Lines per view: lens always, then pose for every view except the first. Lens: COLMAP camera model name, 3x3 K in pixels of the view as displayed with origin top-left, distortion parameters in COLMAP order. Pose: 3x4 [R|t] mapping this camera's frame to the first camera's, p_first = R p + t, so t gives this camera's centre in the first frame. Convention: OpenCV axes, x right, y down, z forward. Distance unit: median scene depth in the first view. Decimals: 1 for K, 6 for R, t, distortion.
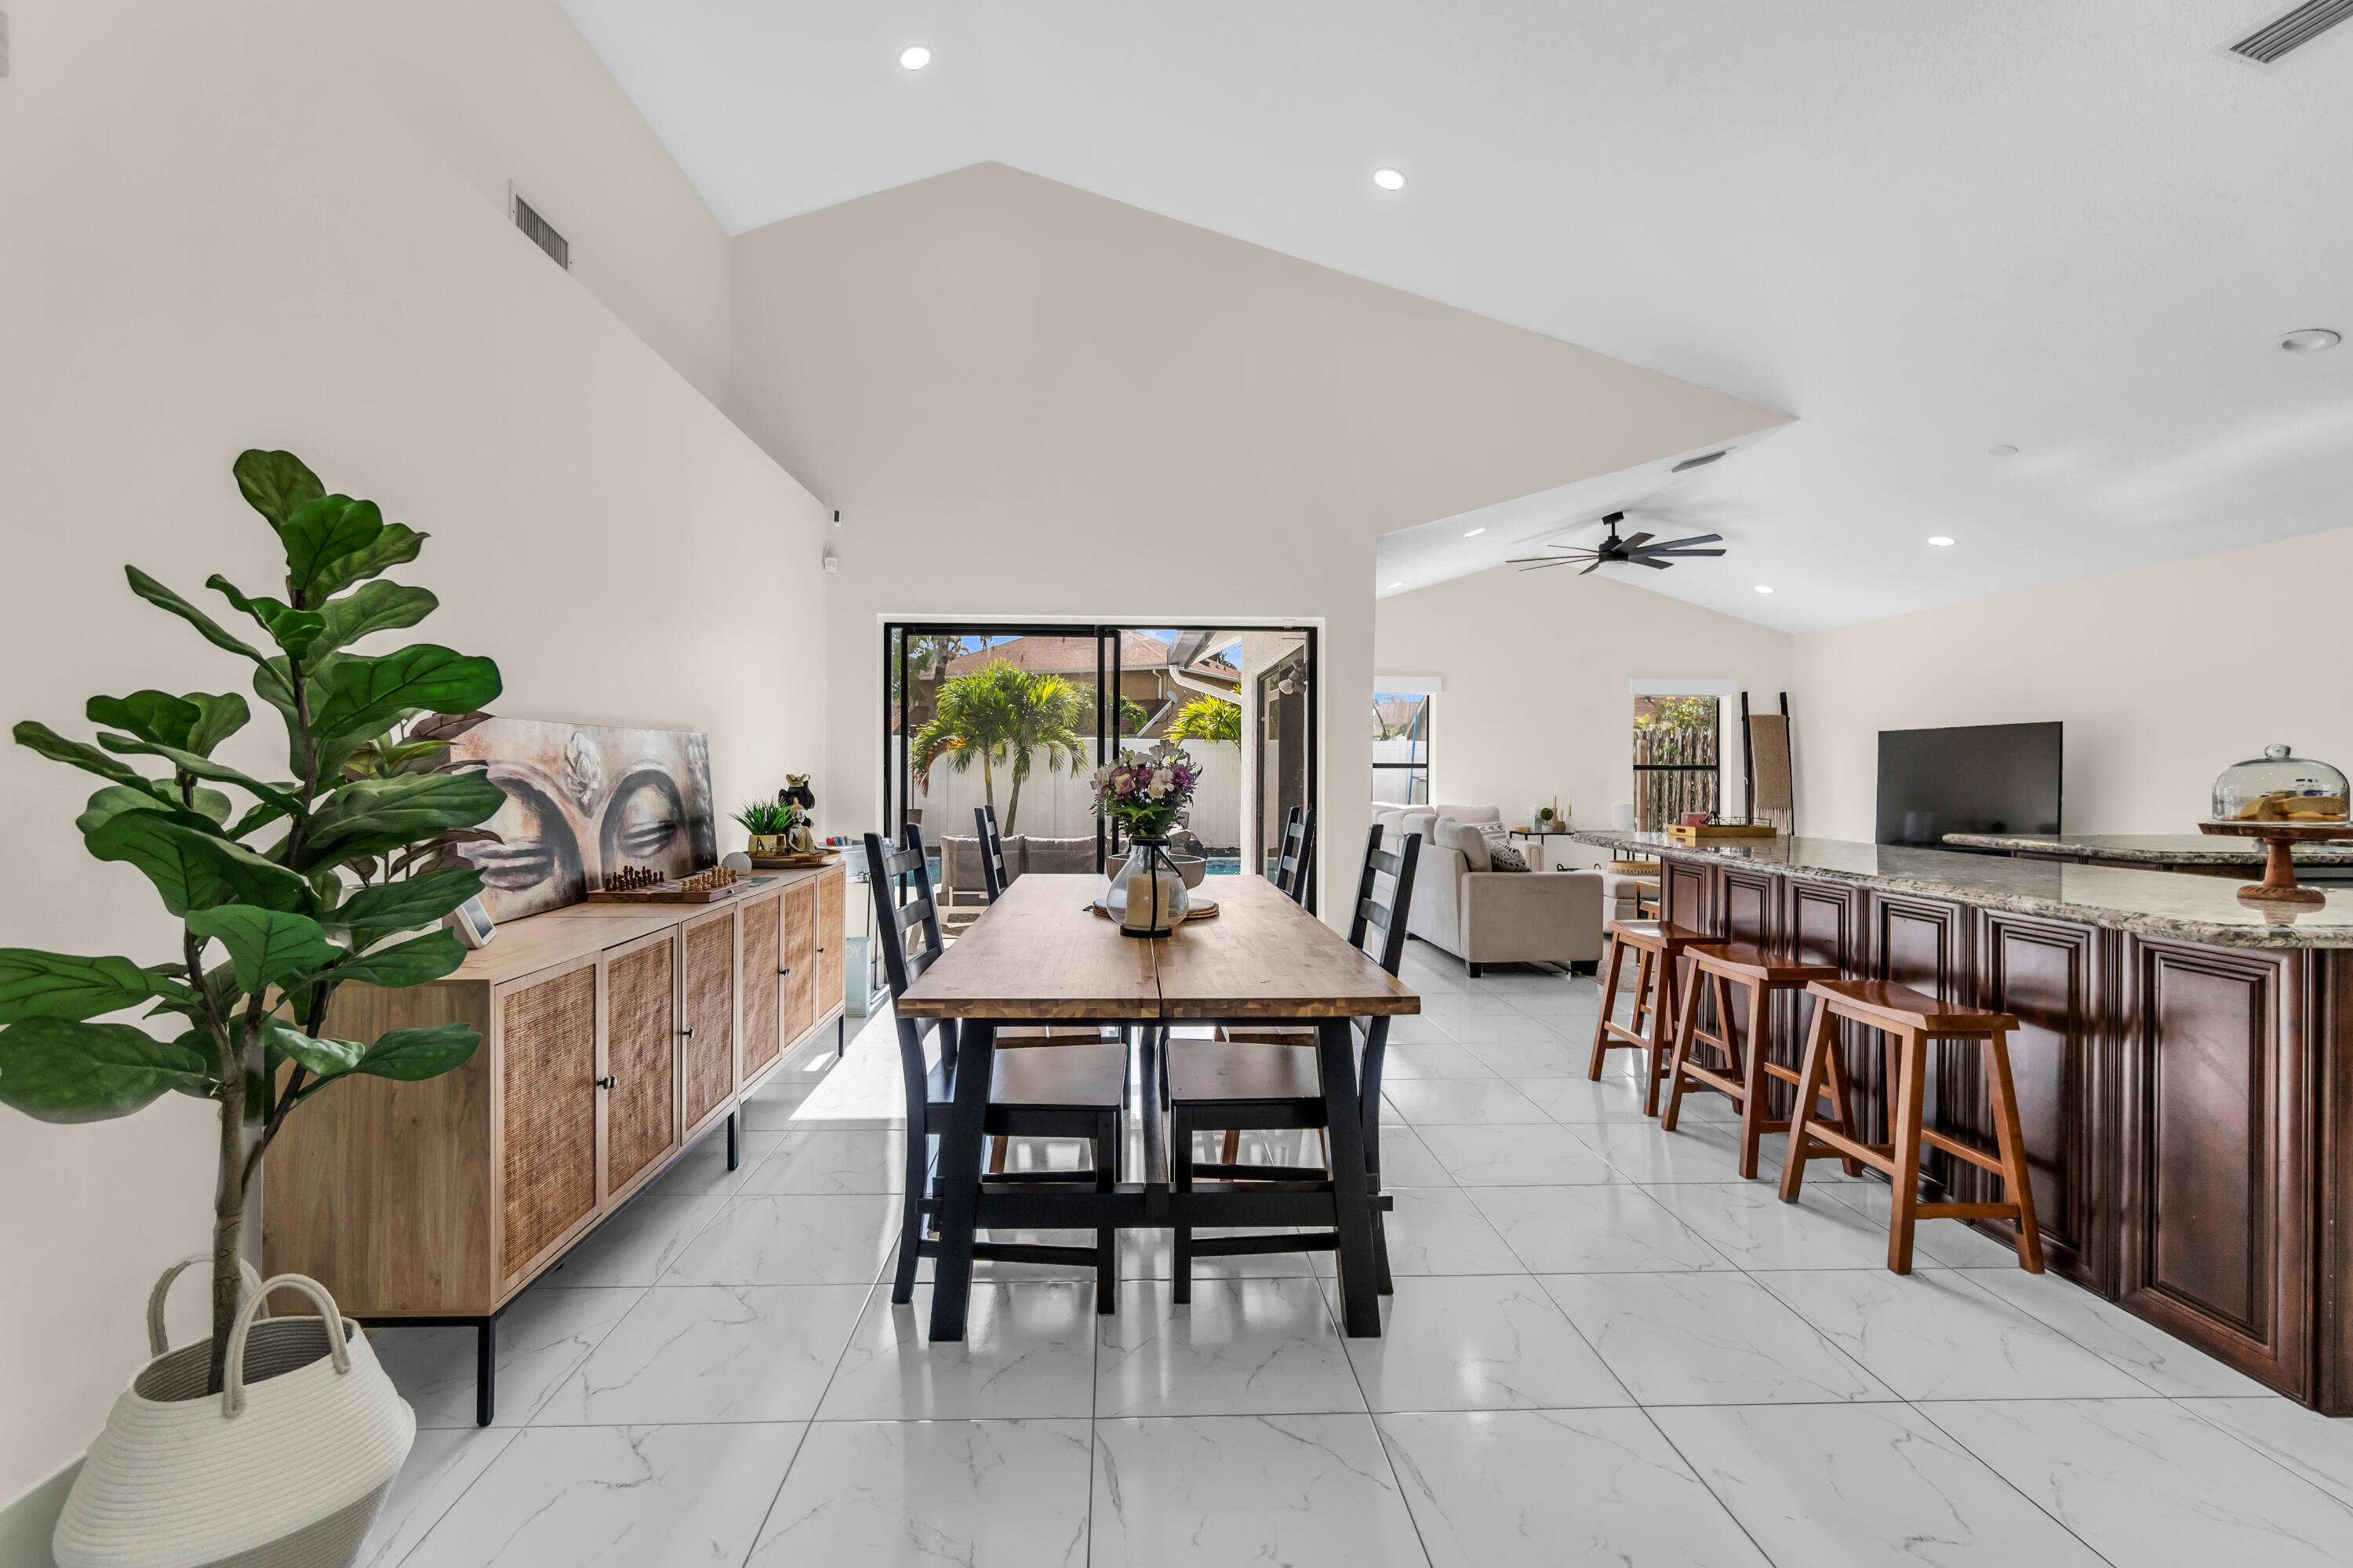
lens RADIAL K [[1038.4, 0, 1160.7], [0, 1038.4, 772.3], [0, 0, 1]] dist [-0.004140, -0.000156]
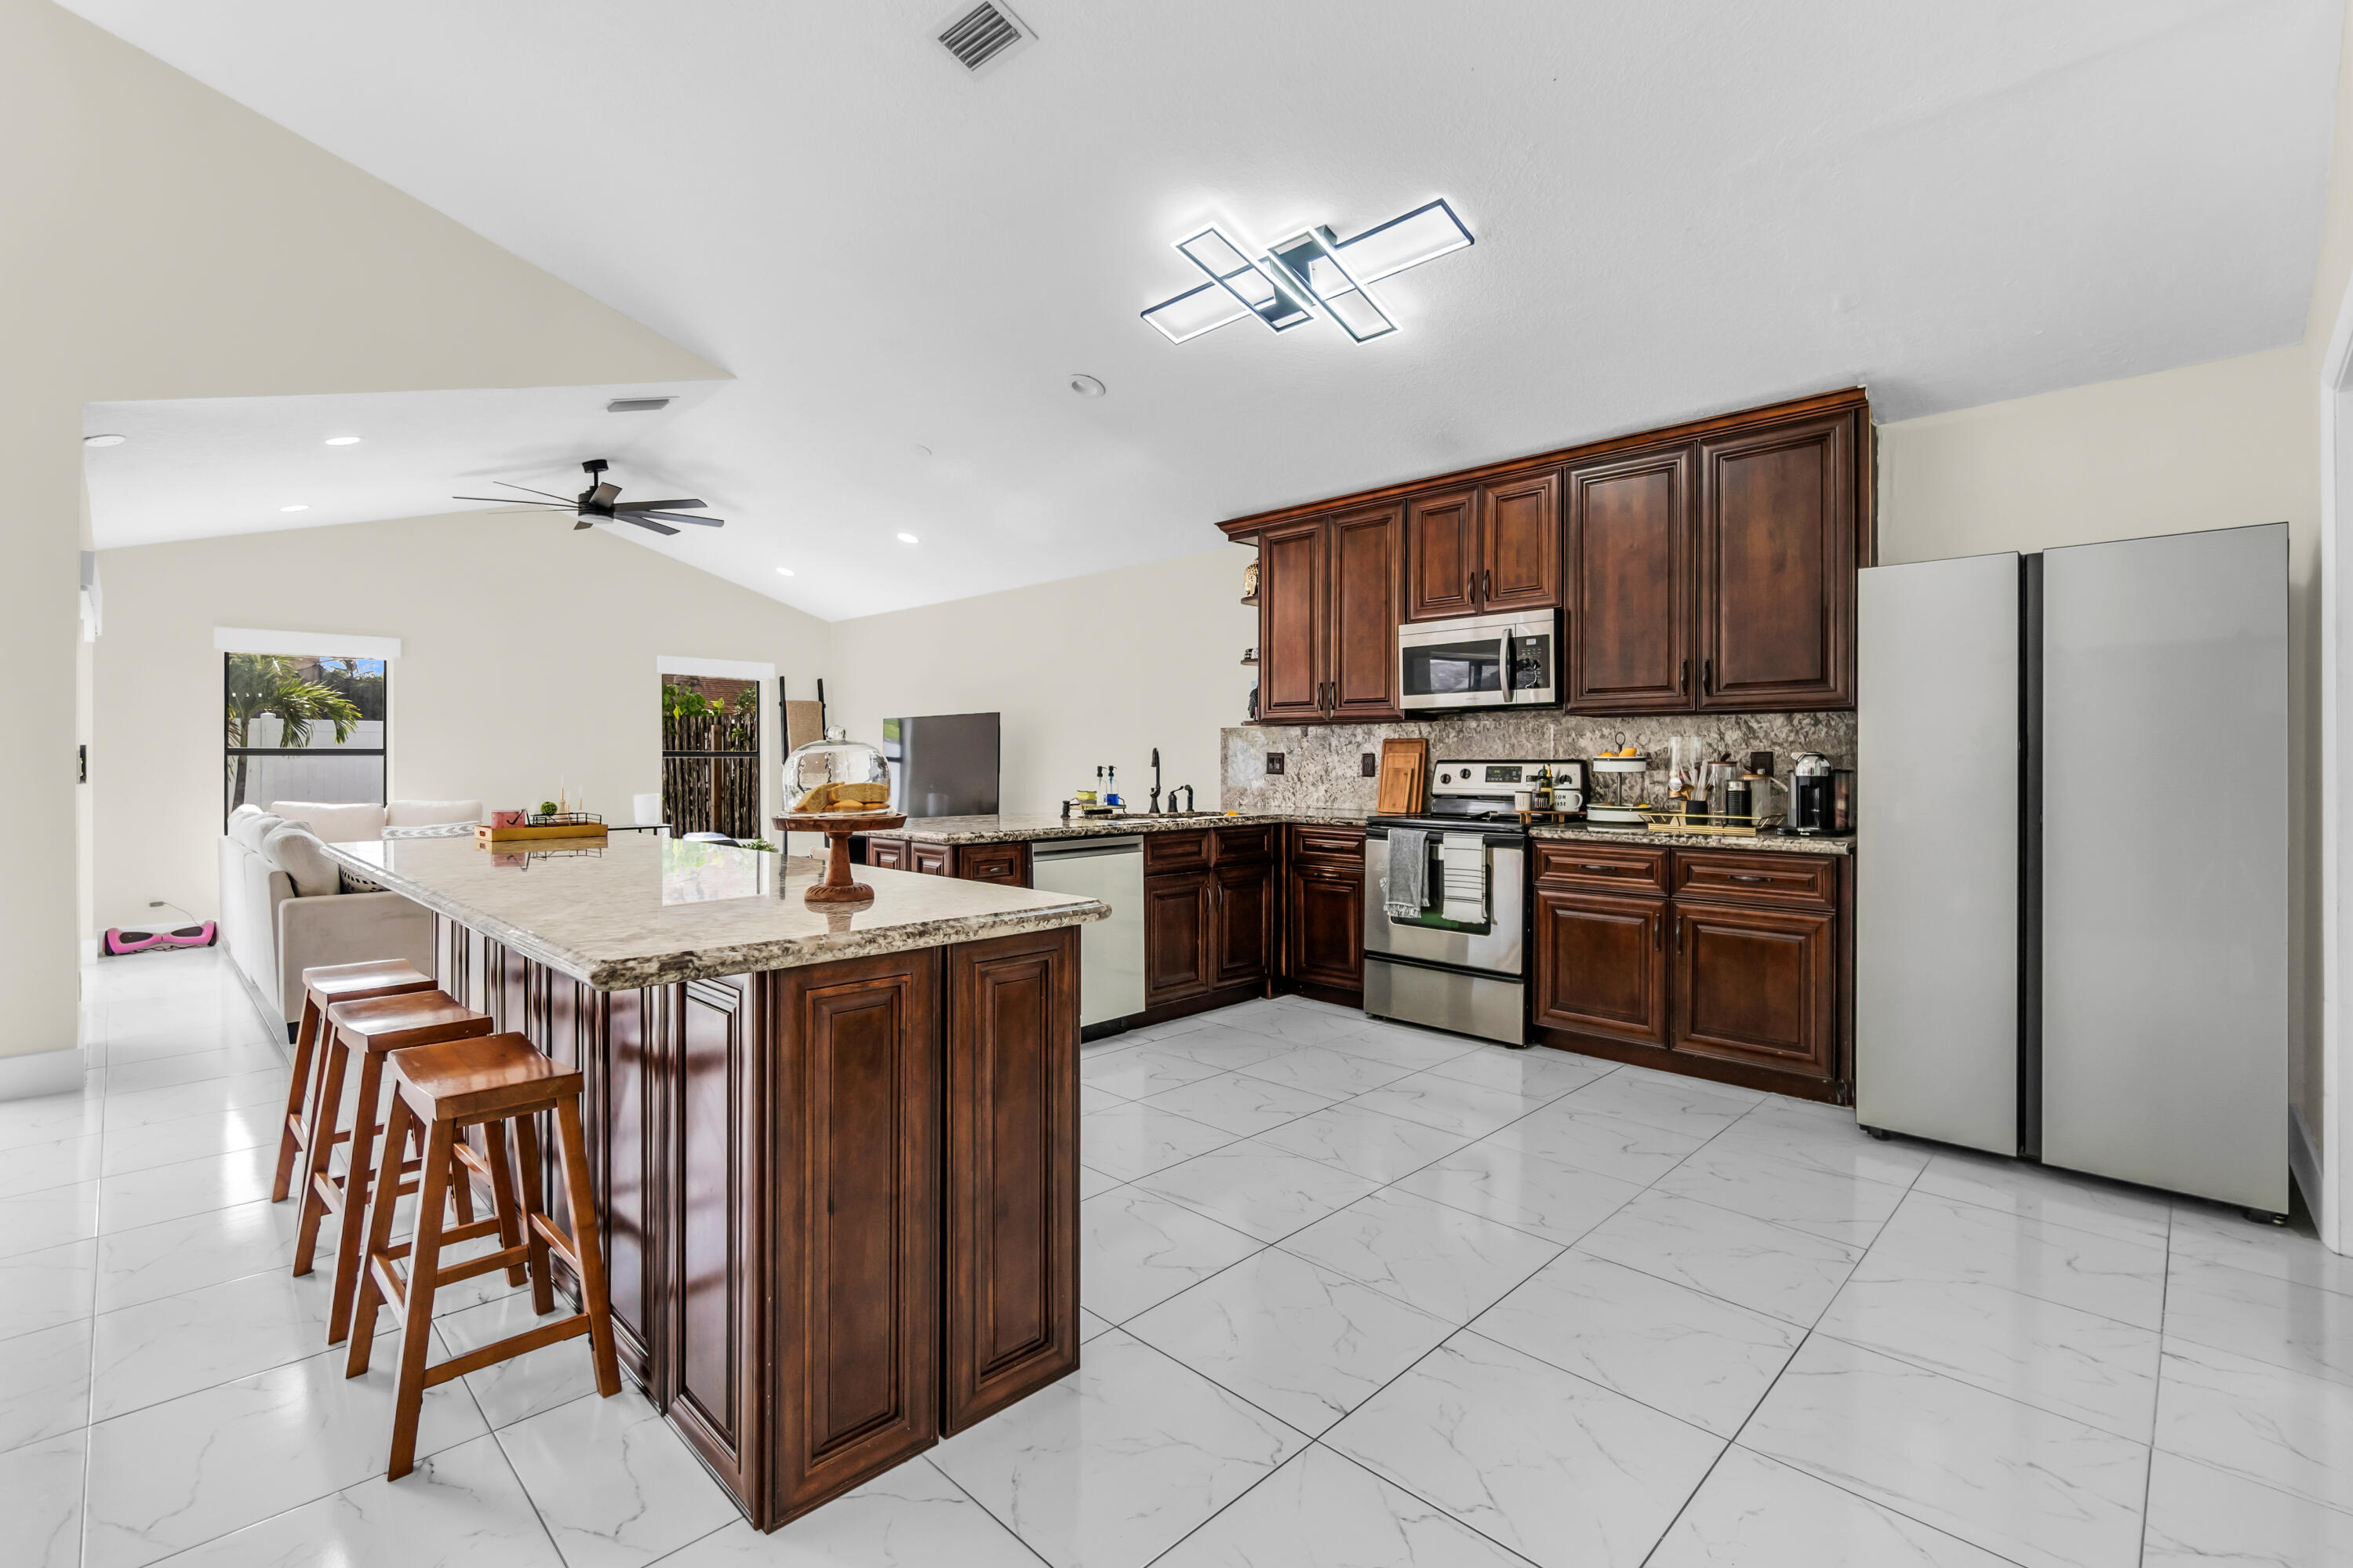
lens RADIAL K [[1047.7, 0, 1156.4], [0, 1047.7, 760.5], [0, 0, 1]] dist [-0.004578, -0.000496]
pose [[0.738816, -0.005526, 0.673885, 0.256341], [0.004349, 0.999985, 0.003432, -0.000233], [-0.673894, 0.000396, 0.738828, 0.054031]]
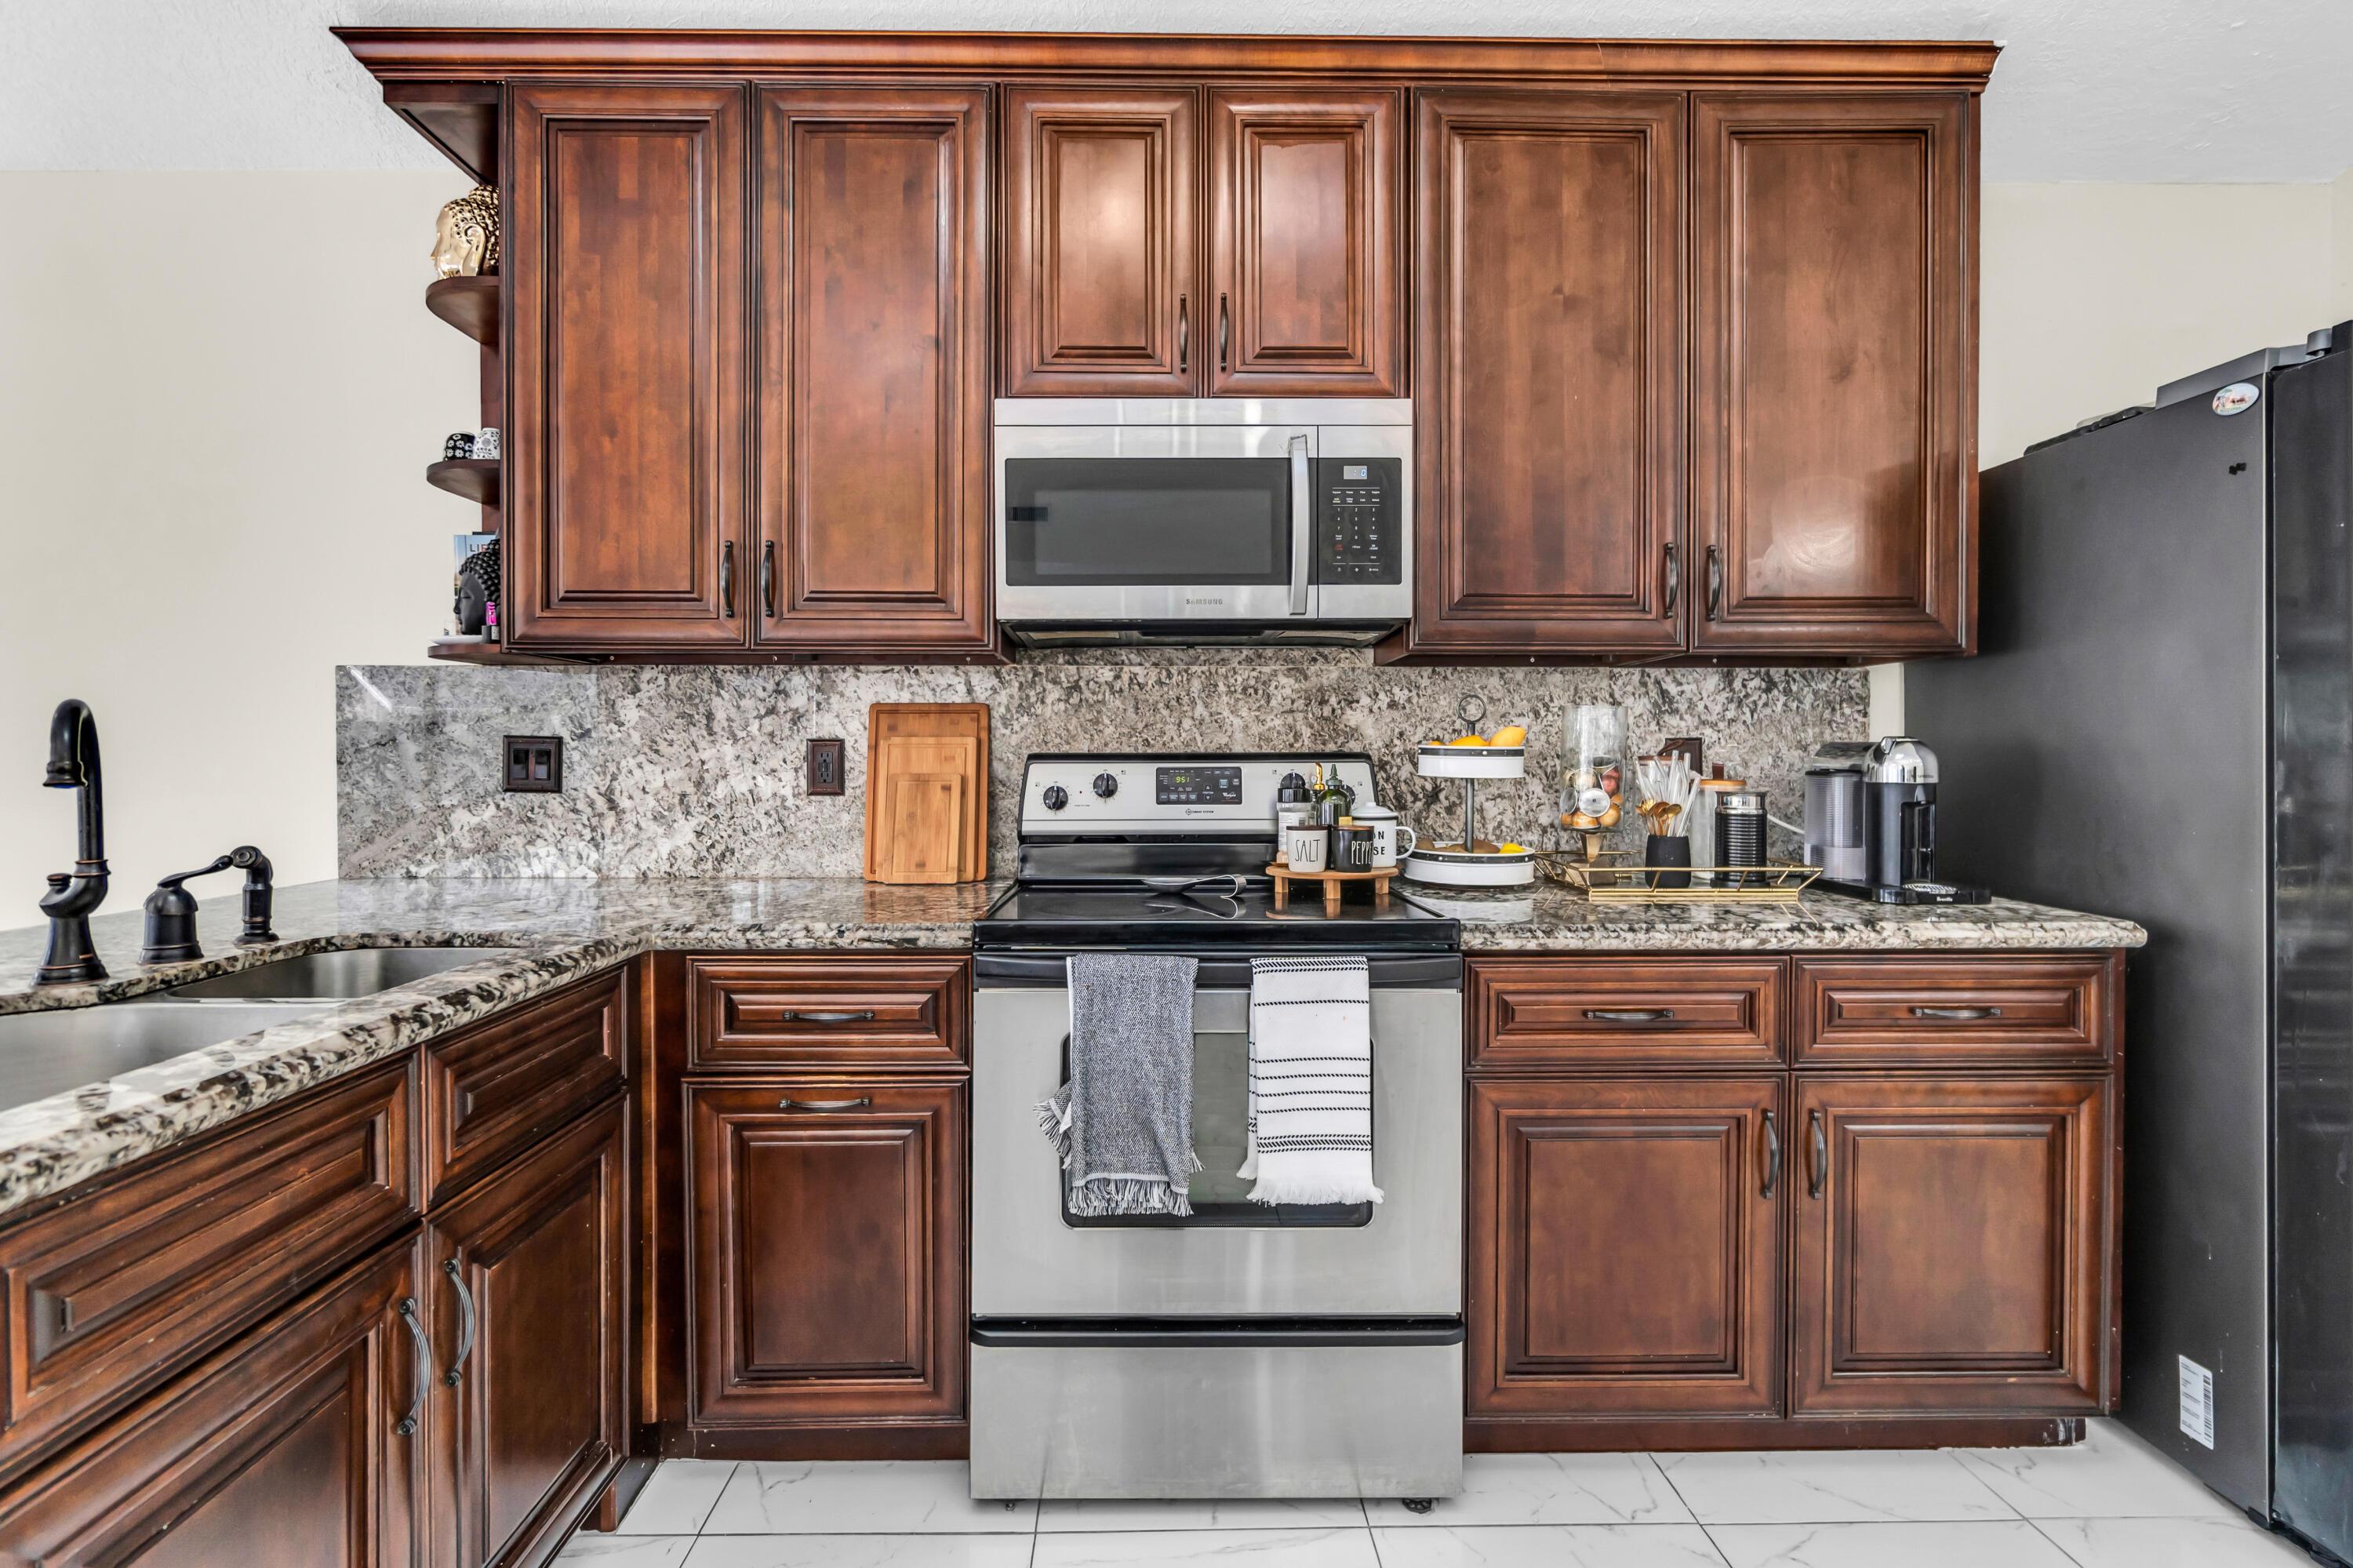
lens RADIAL K [[1039.1, 0, 1156.2], [0, 1039.1, 765.4], [0, 0, 1]] dist [-0.004448, -0.000489]
pose [[0.027187, -0.014748, 0.999522, 0.654174], [0.003122, 0.999888, 0.014669, 0.002108], [-0.999625, 0.002722, 0.027230, 0.489608]]
